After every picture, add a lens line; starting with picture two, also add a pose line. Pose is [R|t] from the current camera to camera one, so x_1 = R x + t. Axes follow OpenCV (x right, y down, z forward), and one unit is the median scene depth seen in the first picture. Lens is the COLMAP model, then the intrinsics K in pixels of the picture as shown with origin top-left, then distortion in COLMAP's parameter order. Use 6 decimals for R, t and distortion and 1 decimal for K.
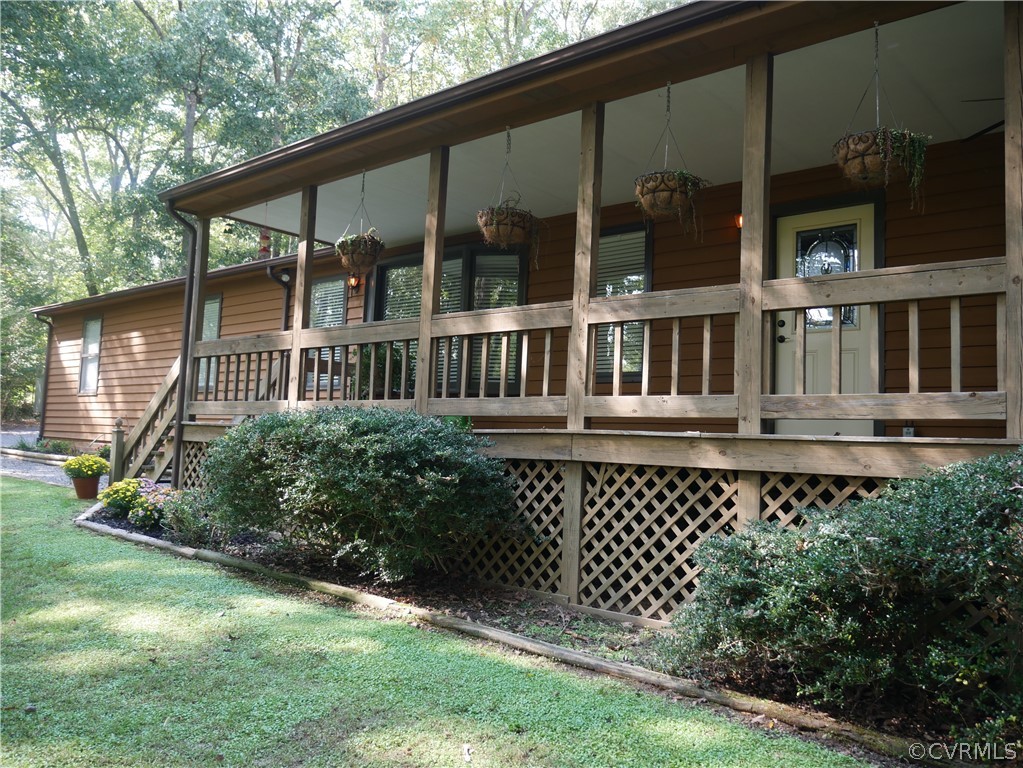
lens RADIAL K [[853.7, 0, 511.5], [0, 853.7, 384.0], [0, 0, 1]] dist [-0.020656, -0.006254]
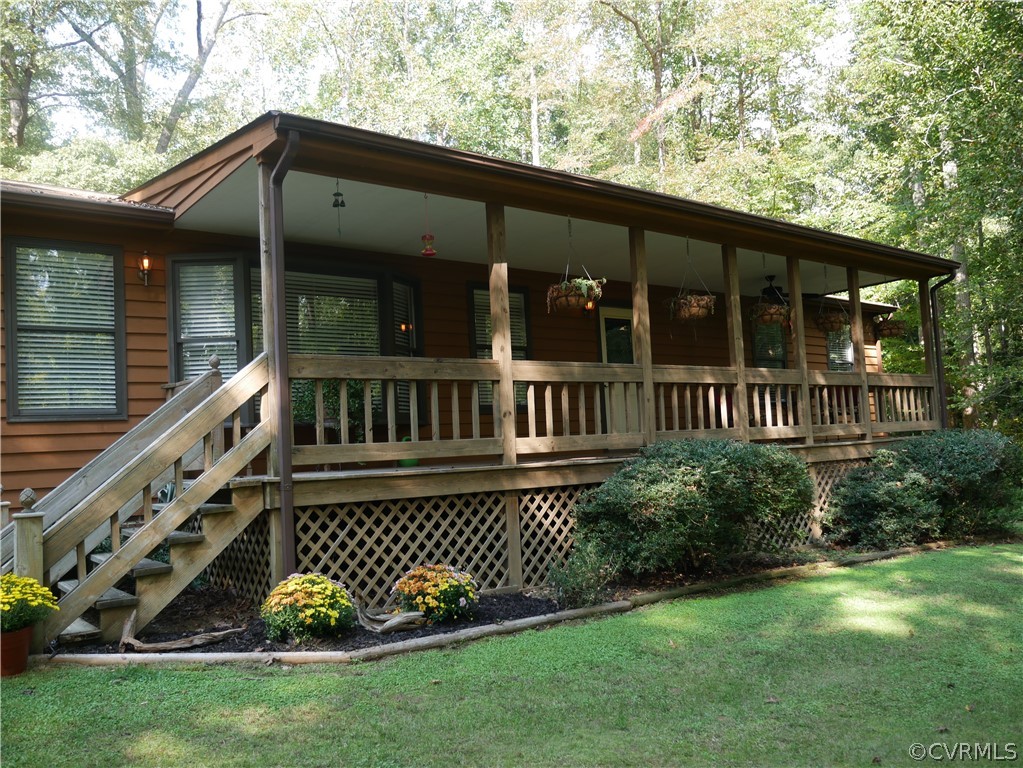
lens RADIAL K [[853.7, 0, 511.5], [0, 853.7, 384.0], [0, 0, 1]] dist [-0.020656, -0.006254]
pose [[0.028595, 0.063756, 0.997556, -1.175750], [0.008474, 0.997913, -0.064022, 0.018650], [-0.999555, 0.010284, 0.027995, 0.977499]]
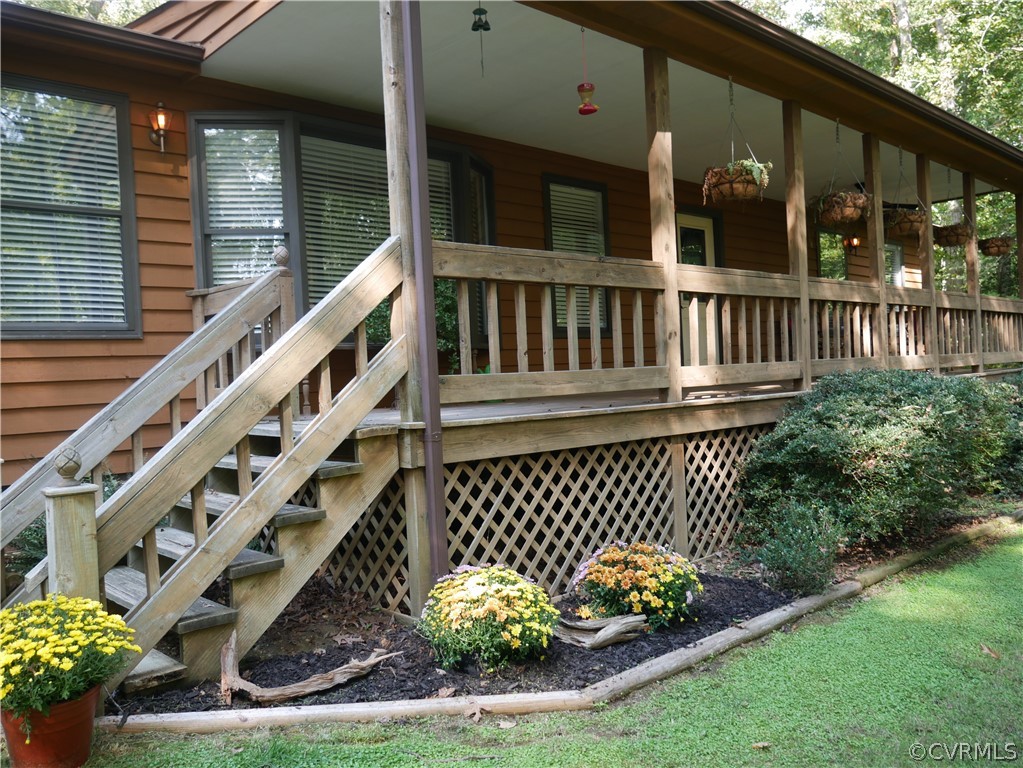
lens RADIAL K [[853.7, 0, 511.5], [0, 853.7, 384.0], [0, 0, 1]] dist [-0.020656, -0.006254]
pose [[-0.064510, -0.017264, 0.997768, -0.854787], [0.002579, 0.999844, 0.017466, 0.019729], [-0.997914, 0.003700, -0.064456, 1.257129]]
